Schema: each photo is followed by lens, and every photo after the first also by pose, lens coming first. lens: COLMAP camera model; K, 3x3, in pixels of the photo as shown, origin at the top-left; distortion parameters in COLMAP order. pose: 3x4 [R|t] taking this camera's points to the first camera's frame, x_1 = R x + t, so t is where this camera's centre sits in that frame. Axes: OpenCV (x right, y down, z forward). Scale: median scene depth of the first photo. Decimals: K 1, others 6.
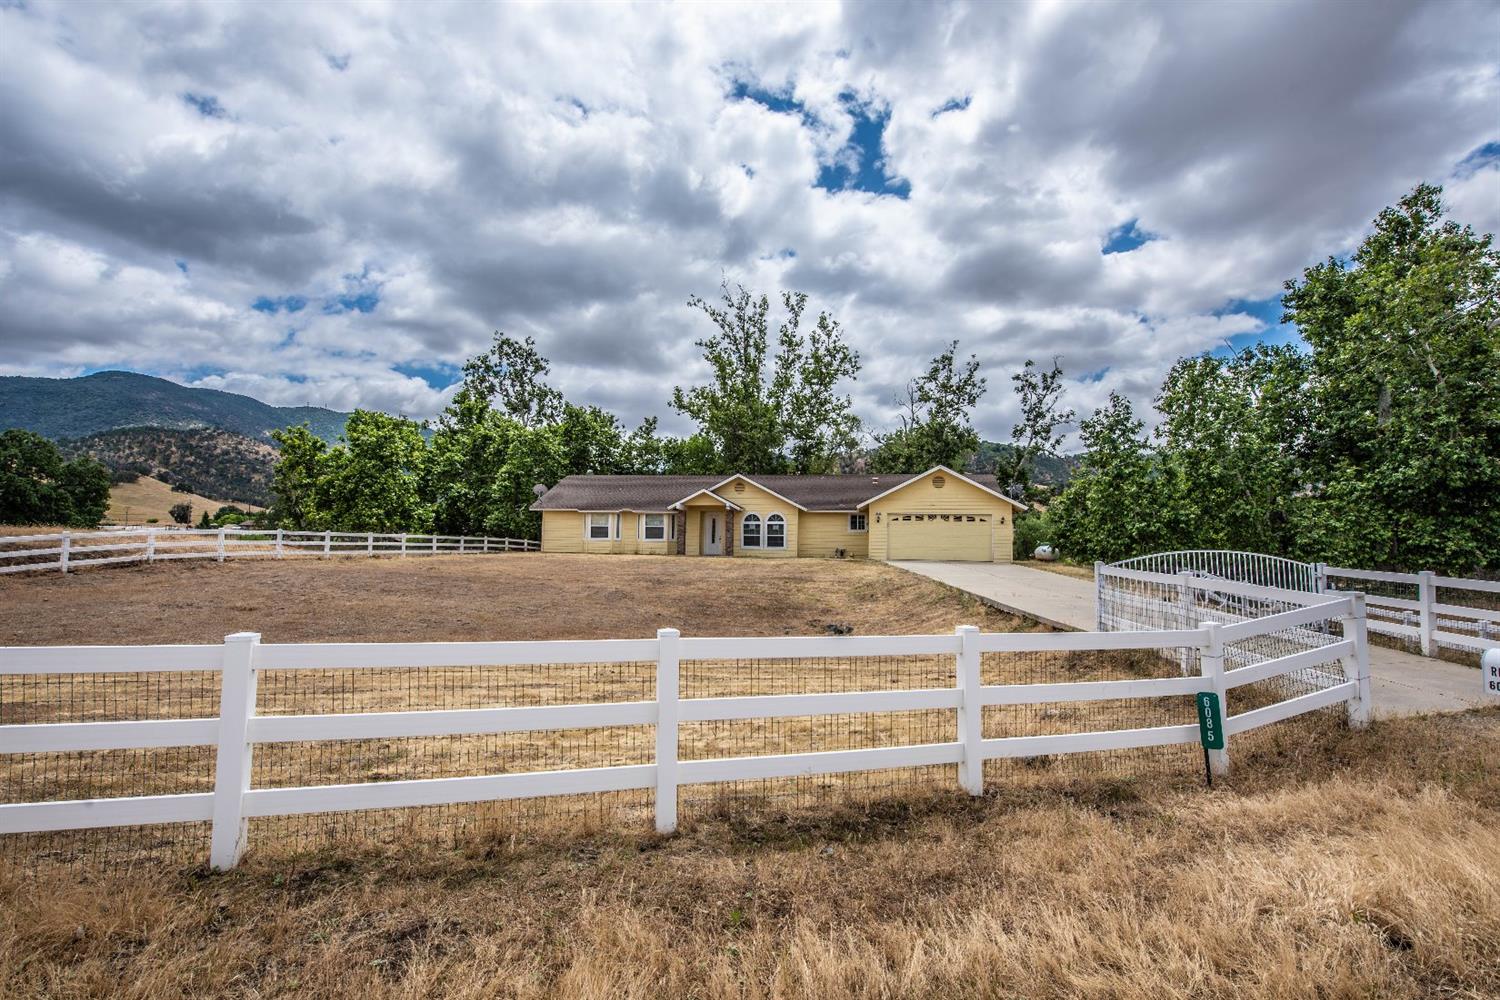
lens RADIAL K [[659.3, 0, 745.3], [0, 659.3, 512.0], [0, 0, 1]] dist [-0.002559, -0.000976]
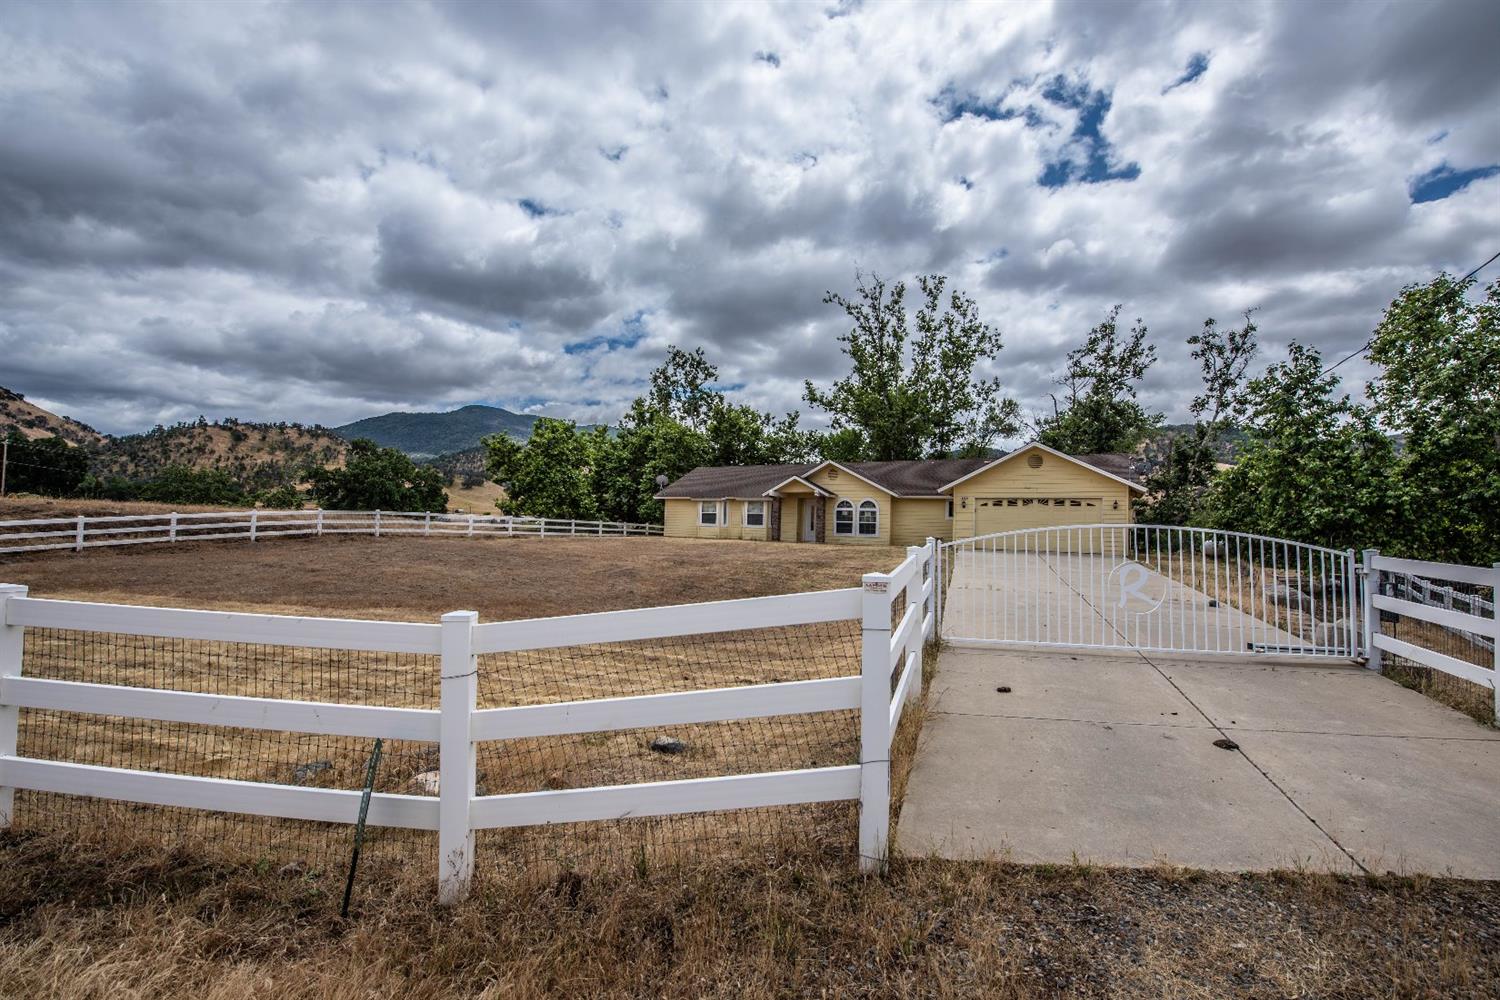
lens RADIAL K [[596.7, 0, 752.3], [0, 596.7, 499.5], [0, 0, 1]] dist [-0.016547, -0.002156]
pose [[0.938890, -0.004217, -0.344191, 0.125951], [-0.000525, 0.999906, -0.013682, 0.009319], [0.344217, 0.013027, 0.938800, 0.088049]]
